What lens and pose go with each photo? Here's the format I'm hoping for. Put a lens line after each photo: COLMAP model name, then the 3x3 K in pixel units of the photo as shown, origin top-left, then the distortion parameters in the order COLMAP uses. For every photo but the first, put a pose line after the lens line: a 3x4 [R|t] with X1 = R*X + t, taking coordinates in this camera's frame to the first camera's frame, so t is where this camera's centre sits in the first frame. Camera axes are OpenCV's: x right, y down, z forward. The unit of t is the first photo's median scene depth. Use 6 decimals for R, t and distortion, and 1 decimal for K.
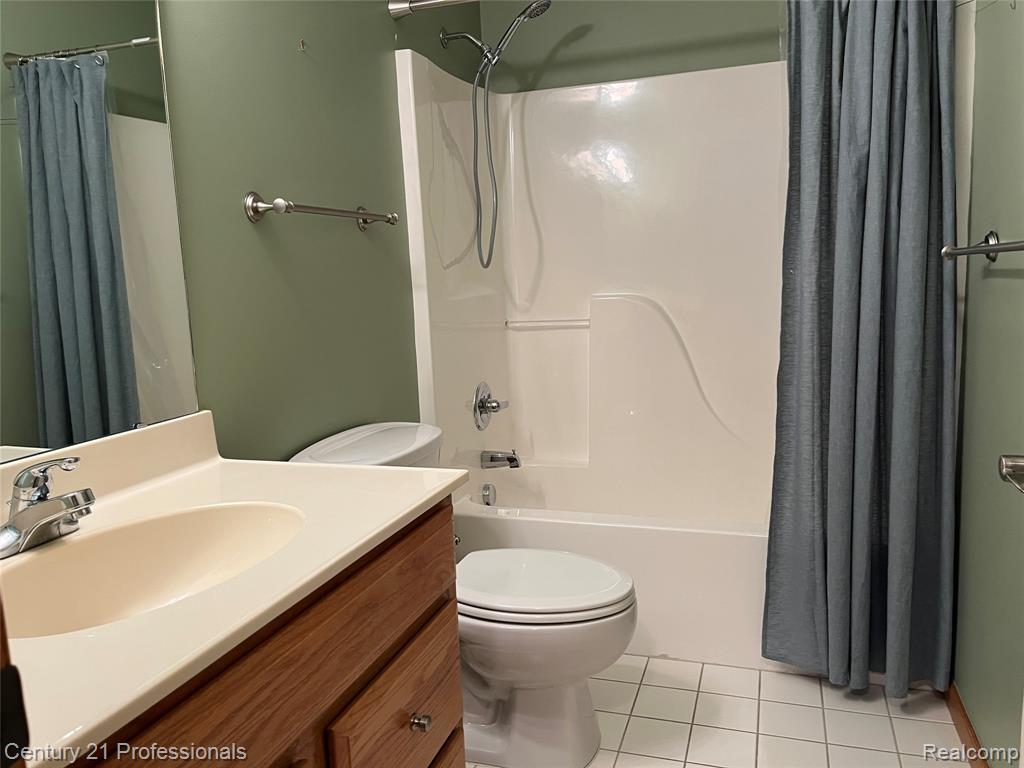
lens RADIAL K [[777.8, 0, 514.4], [0, 777.8, 382.9], [0, 0, 1]] dist [0.047218, -0.060834]
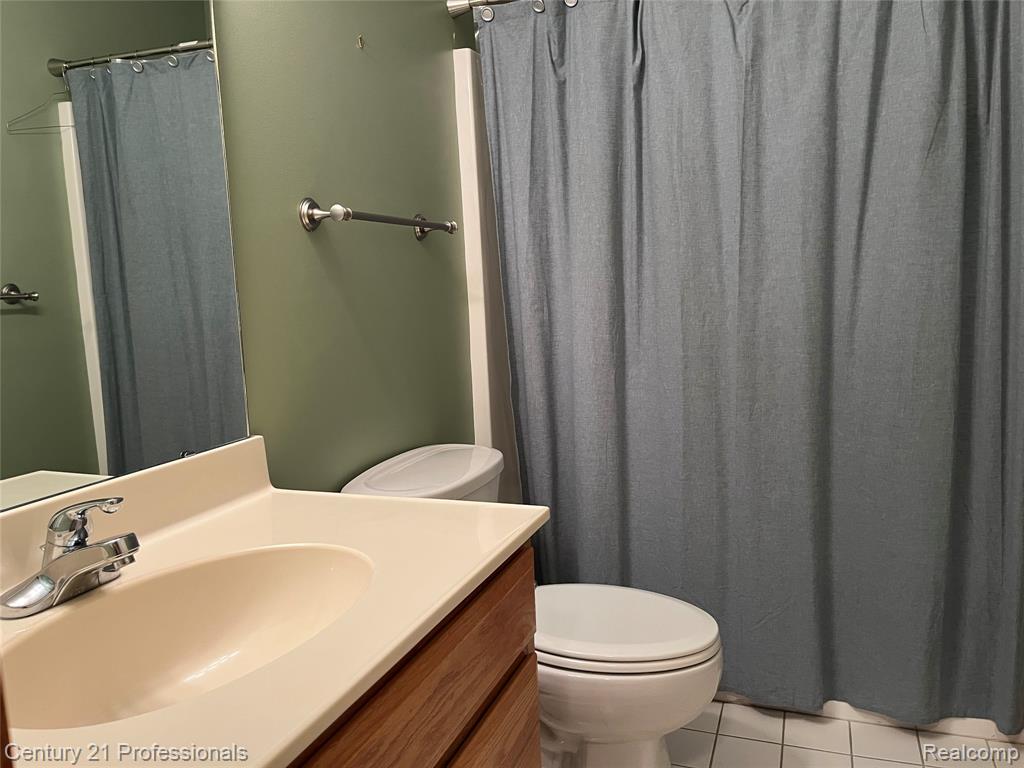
lens RADIAL K [[777.8, 0, 514.2], [0, 777.8, 383.8], [0, 0, 1]] dist [0.047218, -0.060834]
pose [[0.999143, 0.006275, -0.040910, -0.076982], [-0.006812, 0.999892, -0.012985, -0.020698], [0.040824, 0.013252, 0.999078, 0.132530]]
